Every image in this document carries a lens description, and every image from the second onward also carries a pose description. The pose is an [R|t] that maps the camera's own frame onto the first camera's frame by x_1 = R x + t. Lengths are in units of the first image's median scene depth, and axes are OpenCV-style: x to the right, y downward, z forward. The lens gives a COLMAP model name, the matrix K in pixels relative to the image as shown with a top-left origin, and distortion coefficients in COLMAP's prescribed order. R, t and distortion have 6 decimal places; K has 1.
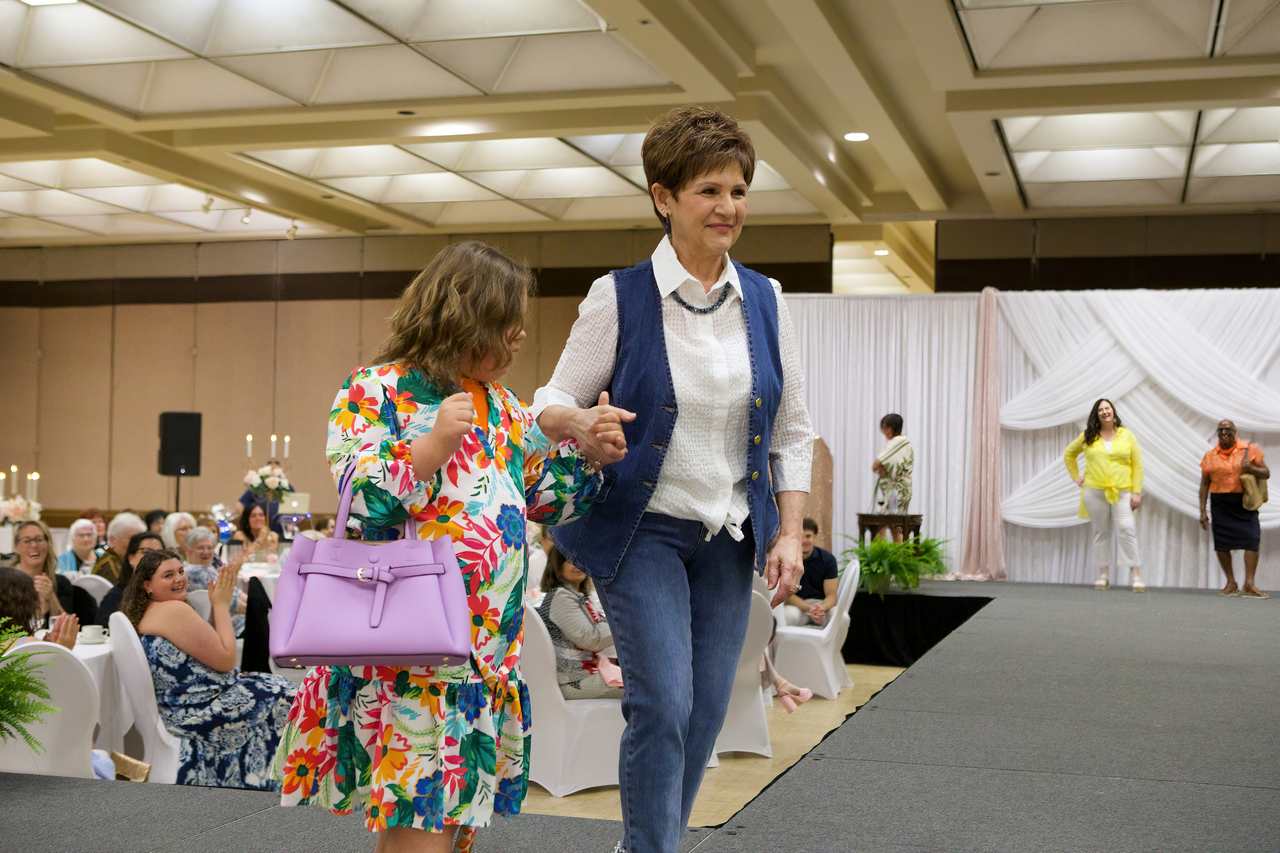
lens RADIAL K [[1630.5, 0, 639.0], [0, 1630.5, 401.4], [0, 0, 1]] dist [0.002436, -0.029264]
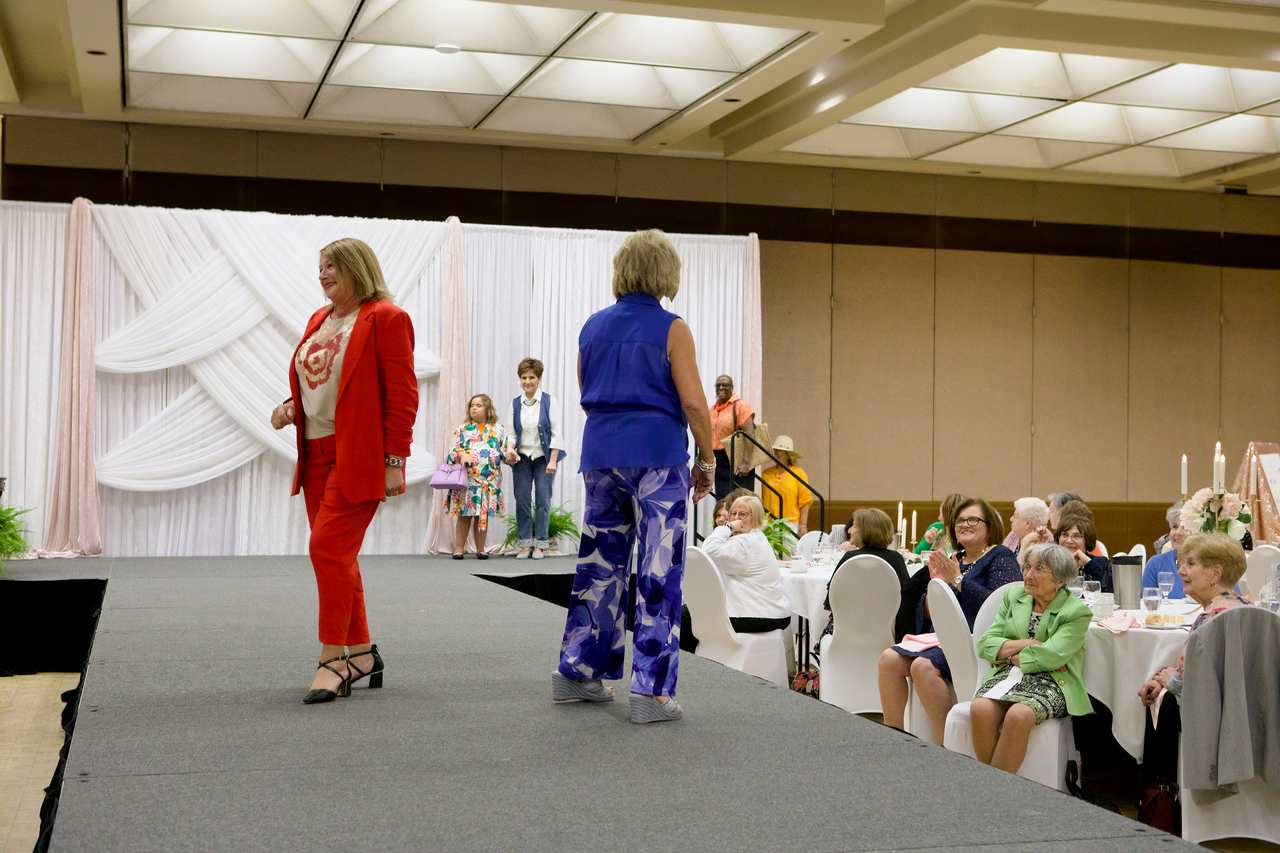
lens RADIAL K [[1661.1, 0, 640.0], [0, 1661.1, 426.5], [0, 0, 1]] dist [0.015138, -0.012741]
pose [[0.834094, -0.004372, 0.551604, -0.011249], [-0.016864, 0.999299, 0.033421, 0.011803], [-0.551364, -0.037179, 0.833436, 0.152462]]
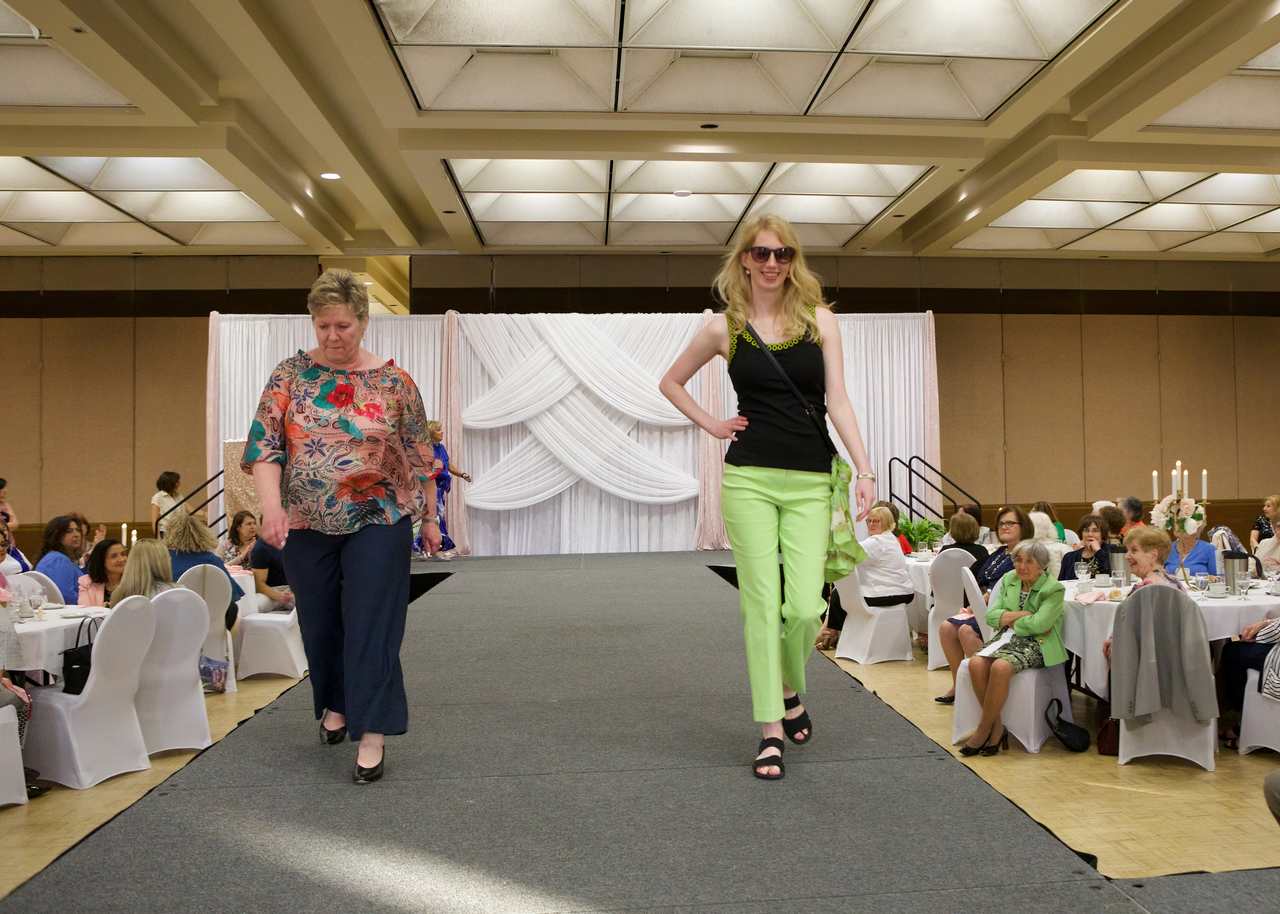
lens RADIAL K [[1227.9, 0, 765.7], [0, 1227.9, 422.6], [0, 0, 1]] dist [-0.073792, 0.030959]
pose [[0.907815, -0.021537, 0.418817, 0.049359], [0.018497, 0.999765, 0.011319, 0.006421], [-0.418962, -0.002529, 0.908000, 0.098493]]
